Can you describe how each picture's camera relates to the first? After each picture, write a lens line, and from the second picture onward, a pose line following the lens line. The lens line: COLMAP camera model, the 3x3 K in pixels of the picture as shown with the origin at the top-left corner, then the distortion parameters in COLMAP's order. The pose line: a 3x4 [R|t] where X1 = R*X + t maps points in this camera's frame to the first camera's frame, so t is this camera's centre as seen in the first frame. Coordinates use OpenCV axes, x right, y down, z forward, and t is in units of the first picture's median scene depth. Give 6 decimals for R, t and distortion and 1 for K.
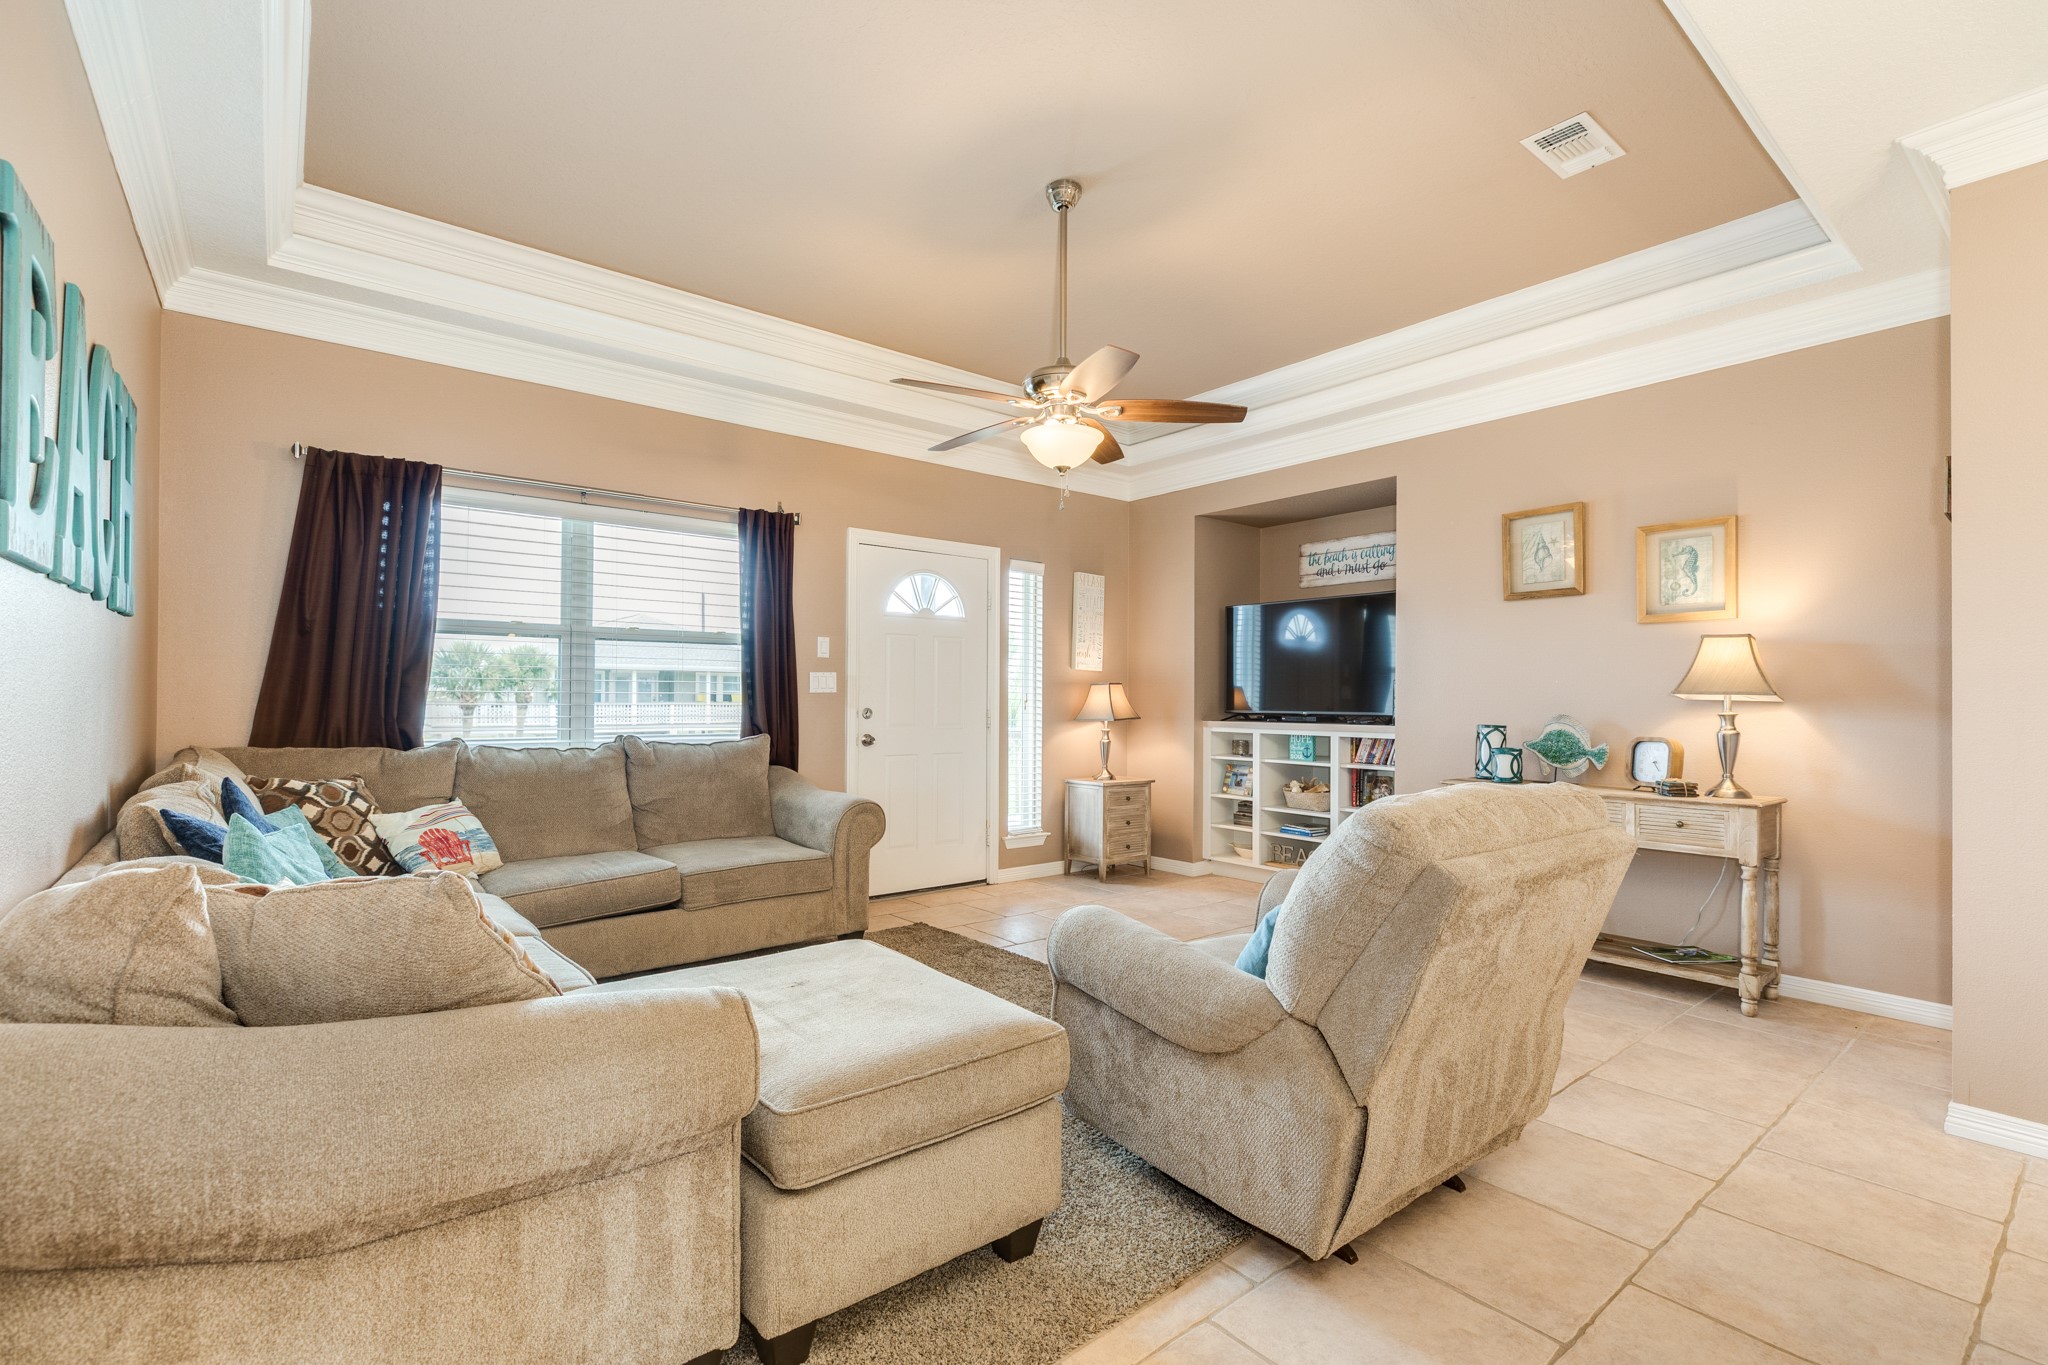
lens RADIAL K [[911.8, 0, 1017.0], [0, 911.8, 687.2], [0, 0, 1]] dist [0.002225, -0.000859]
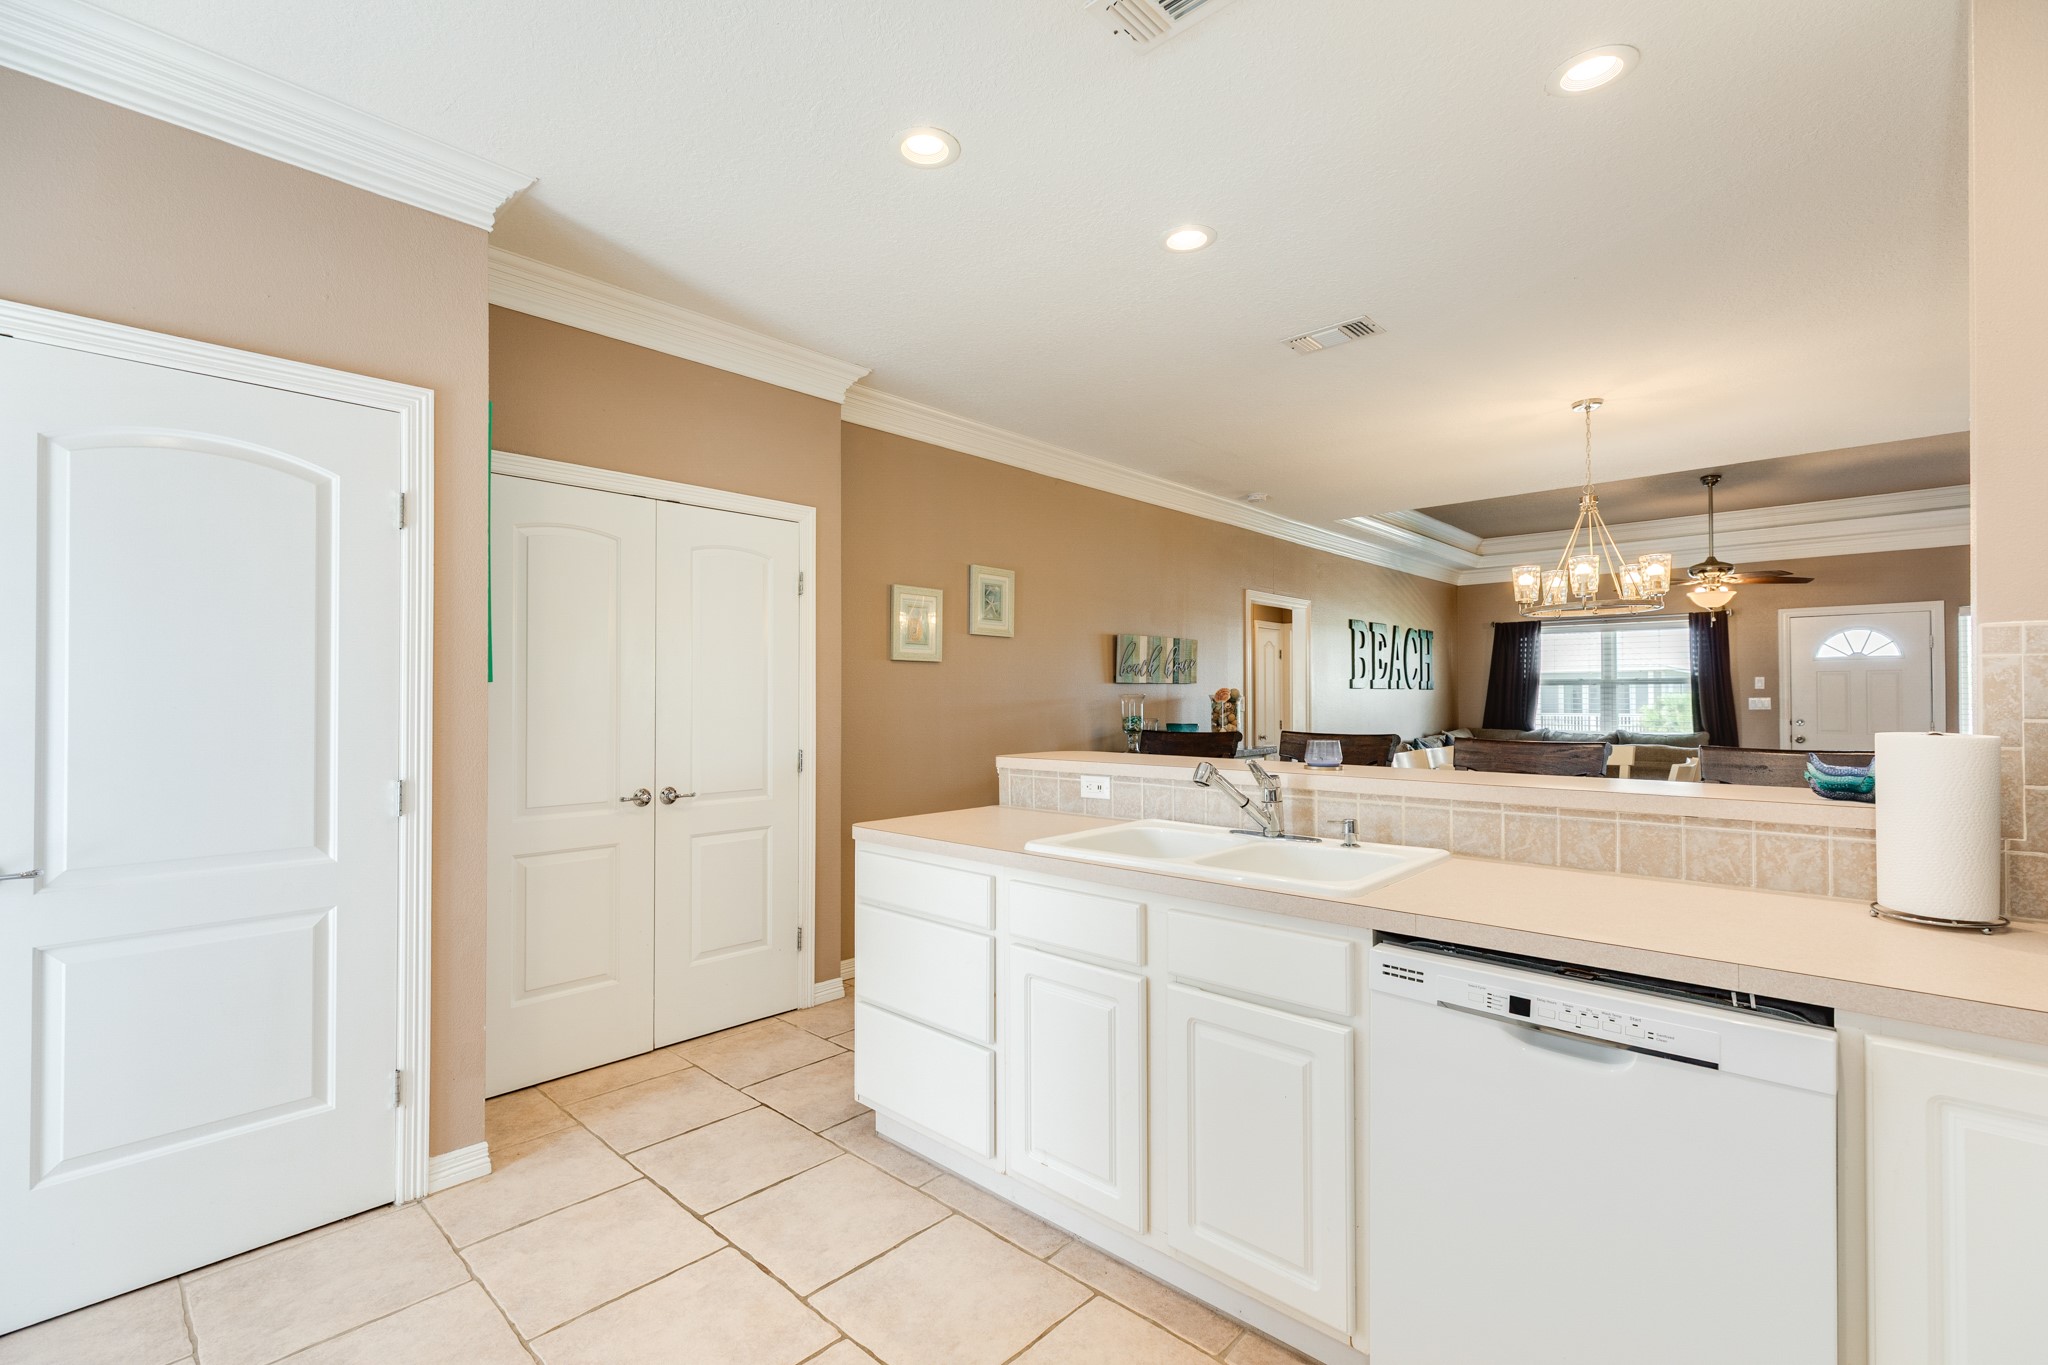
lens RADIAL K [[911.8, 0, 1013.8], [0, 911.8, 688.1], [0, 0, 1]] dist [0.002225, -0.000859]
pose [[0.135534, -0.017804, -0.990613, 1.390226], [0.014642, 0.999765, -0.015965, -0.029276], [0.990664, -0.012341, 0.135763, -0.658166]]
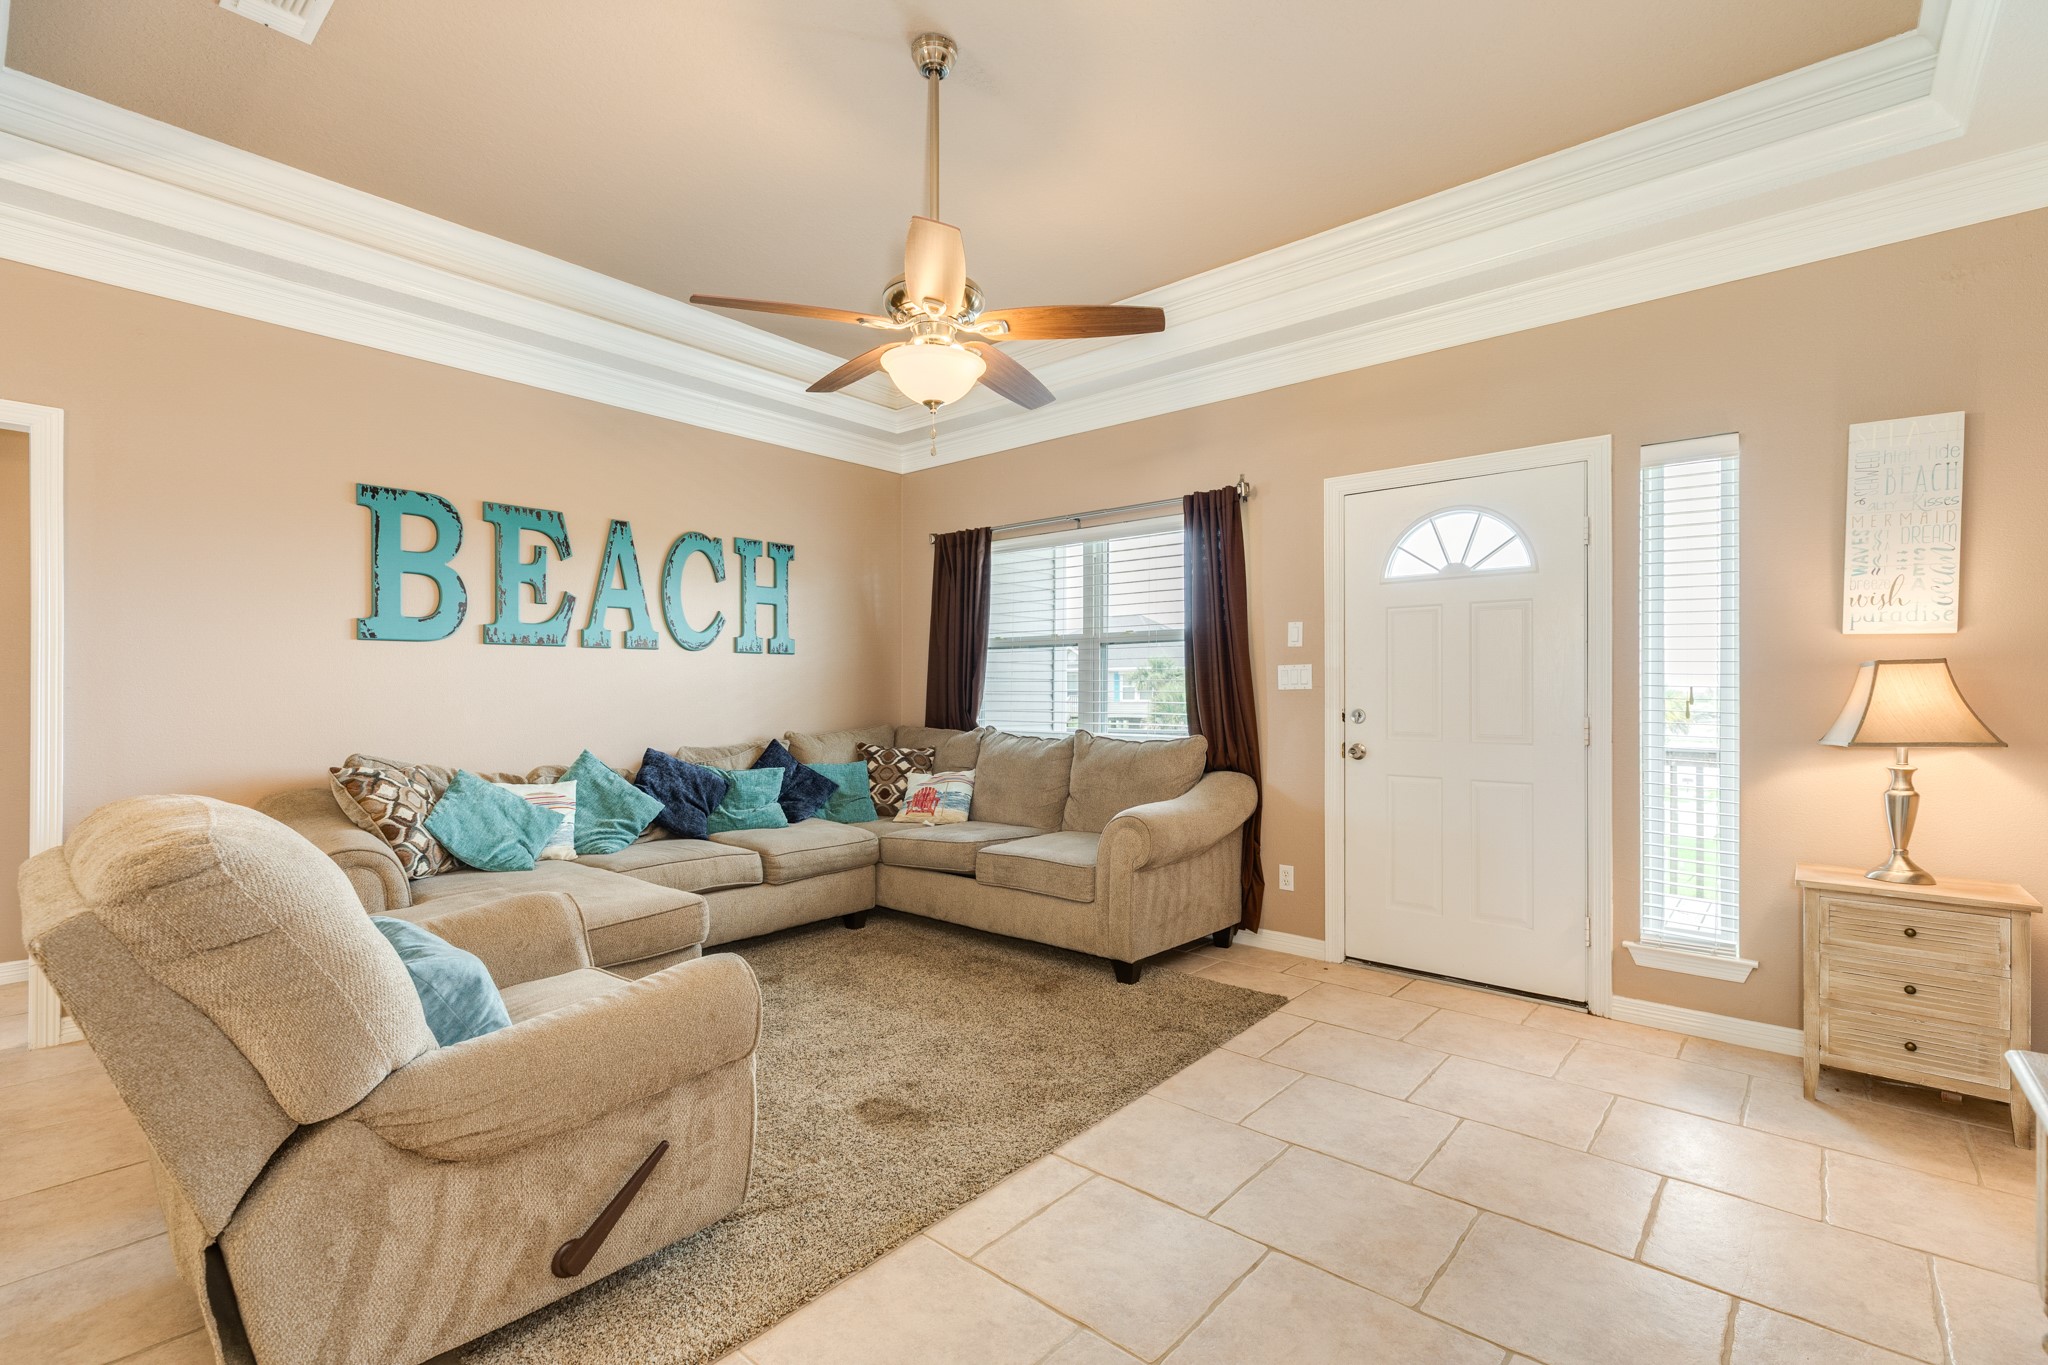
lens RADIAL K [[911.8, 0, 1020.4], [0, 911.8, 688.1], [0, 0, 1]] dist [0.002225, -0.000859]
pose [[0.176607, -0.008956, -0.984241, 0.596540], [0.012761, 0.999895, -0.006809, 0.007739], [0.984199, -0.011358, 0.176703, 0.661737]]
